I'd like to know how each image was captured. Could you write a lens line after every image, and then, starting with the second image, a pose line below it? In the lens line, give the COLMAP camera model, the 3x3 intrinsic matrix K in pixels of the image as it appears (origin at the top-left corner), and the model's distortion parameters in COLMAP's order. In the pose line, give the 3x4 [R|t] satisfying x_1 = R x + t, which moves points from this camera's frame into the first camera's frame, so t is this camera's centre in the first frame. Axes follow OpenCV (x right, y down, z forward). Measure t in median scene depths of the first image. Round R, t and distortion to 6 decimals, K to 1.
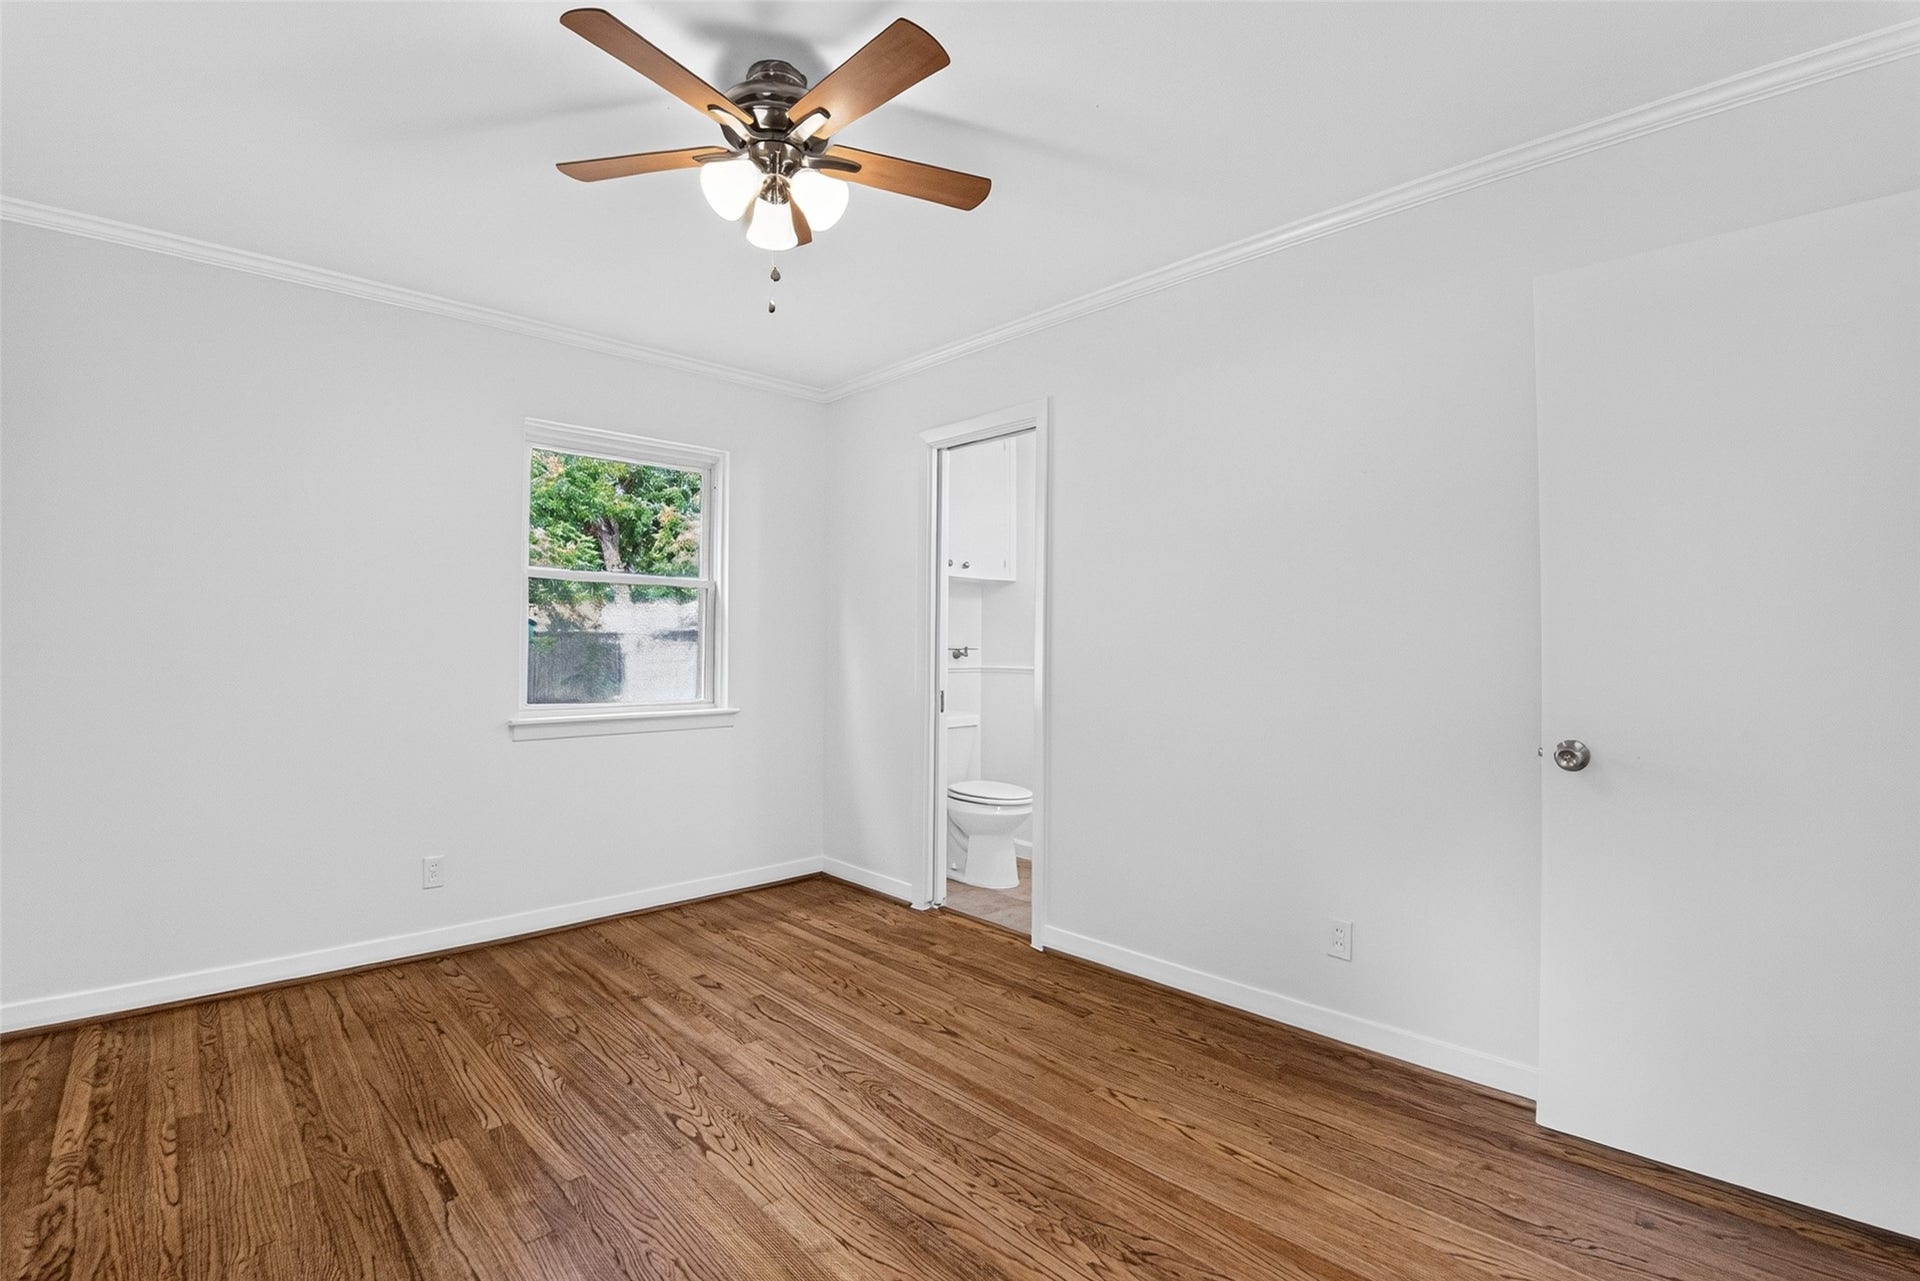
lens RADIAL K [[876.1, 0, 960.0], [0, 876.1, 640.5], [0, 0, 1]] dist [-0.045811, -0.000020]
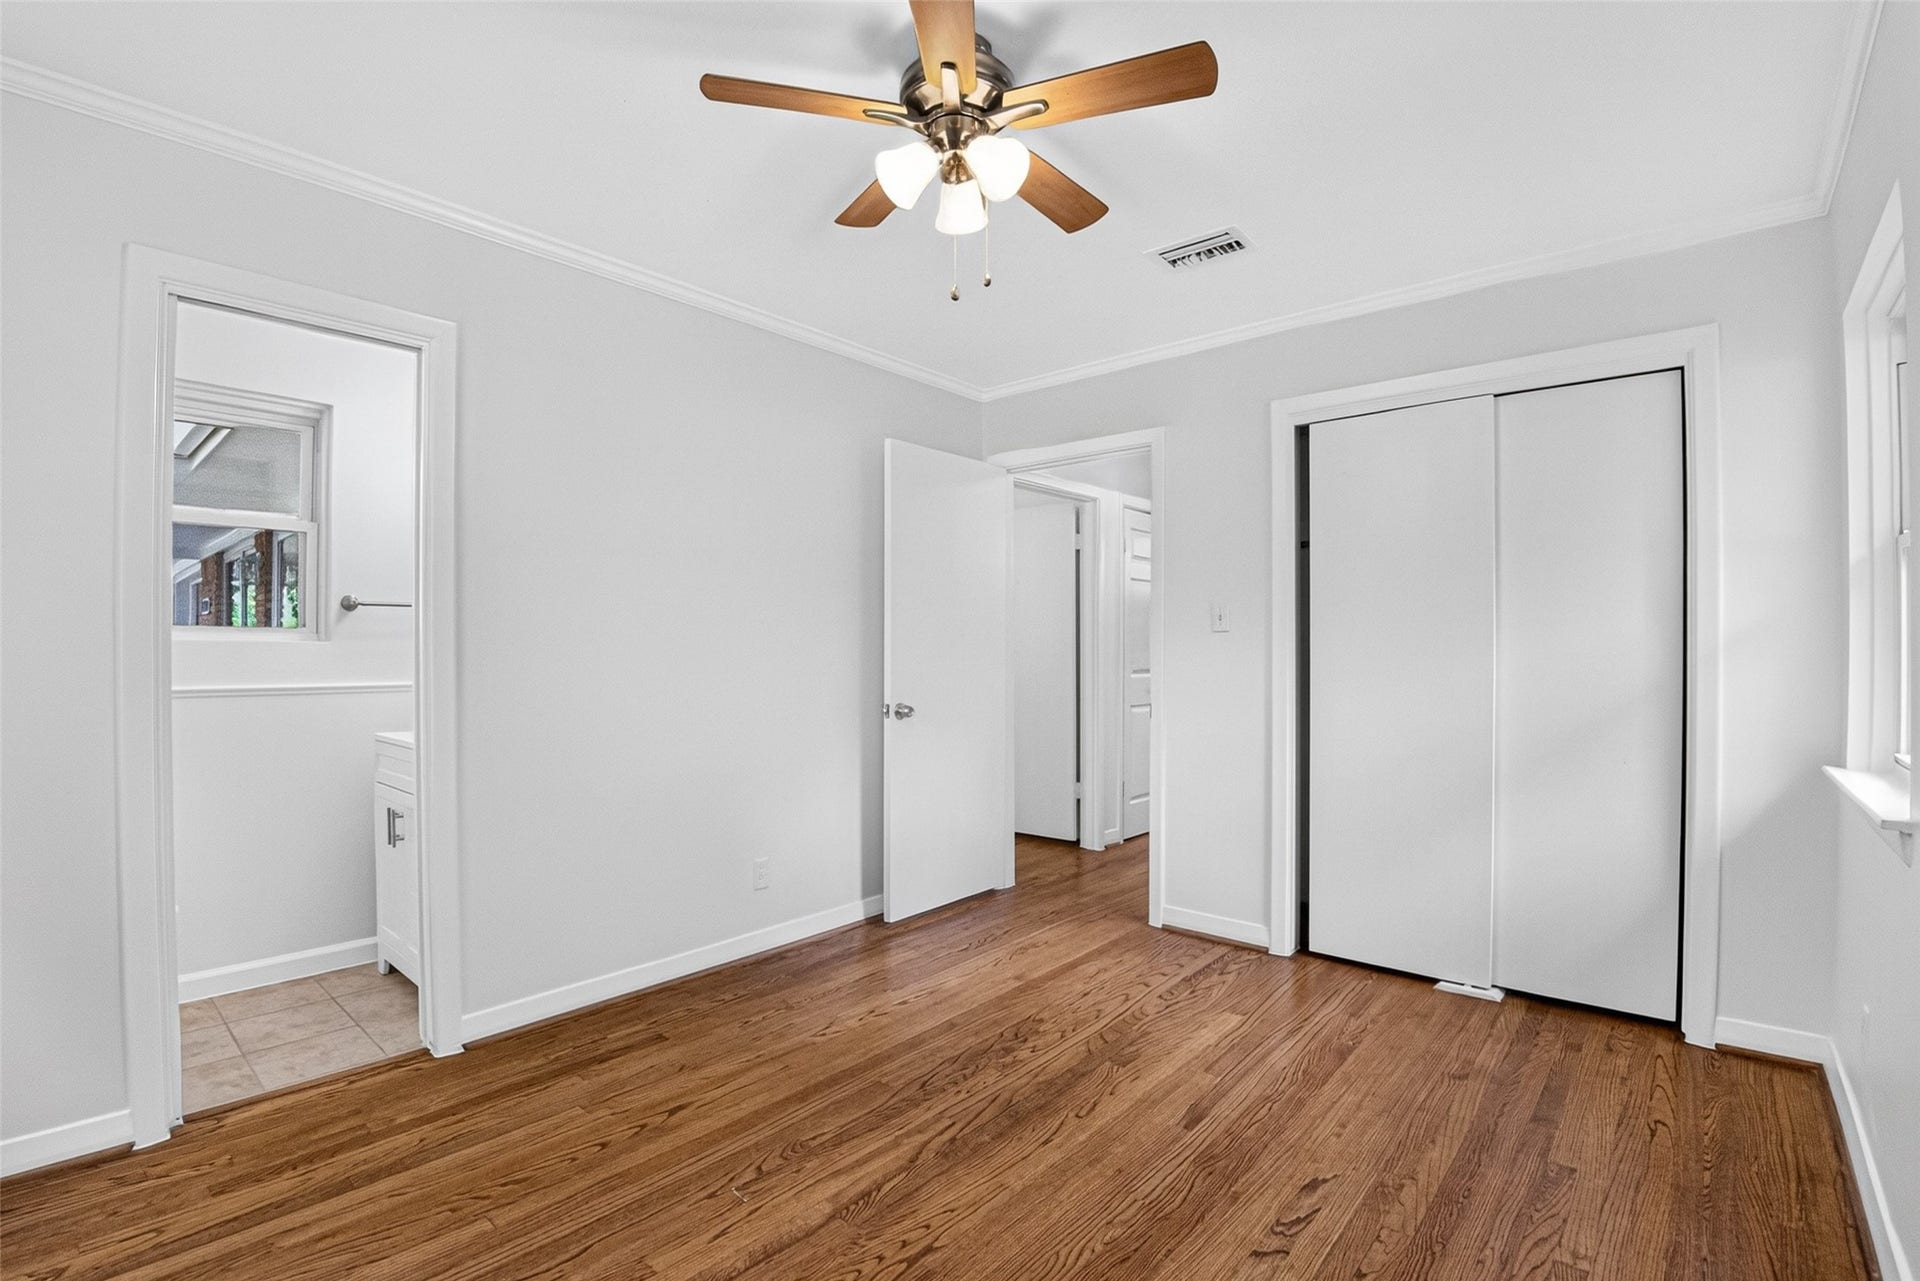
lens RADIAL K [[876.1, 0, 960.0], [0, 876.1, 640.5], [0, 0, 1]] dist [-0.045811, -0.000020]
pose [[-0.107844, 0.006502, 0.994147, -0.955046], [-0.004963, 0.999963, -0.007078, 0.000972], [-0.994155, -0.005698, -0.107808, 0.893891]]
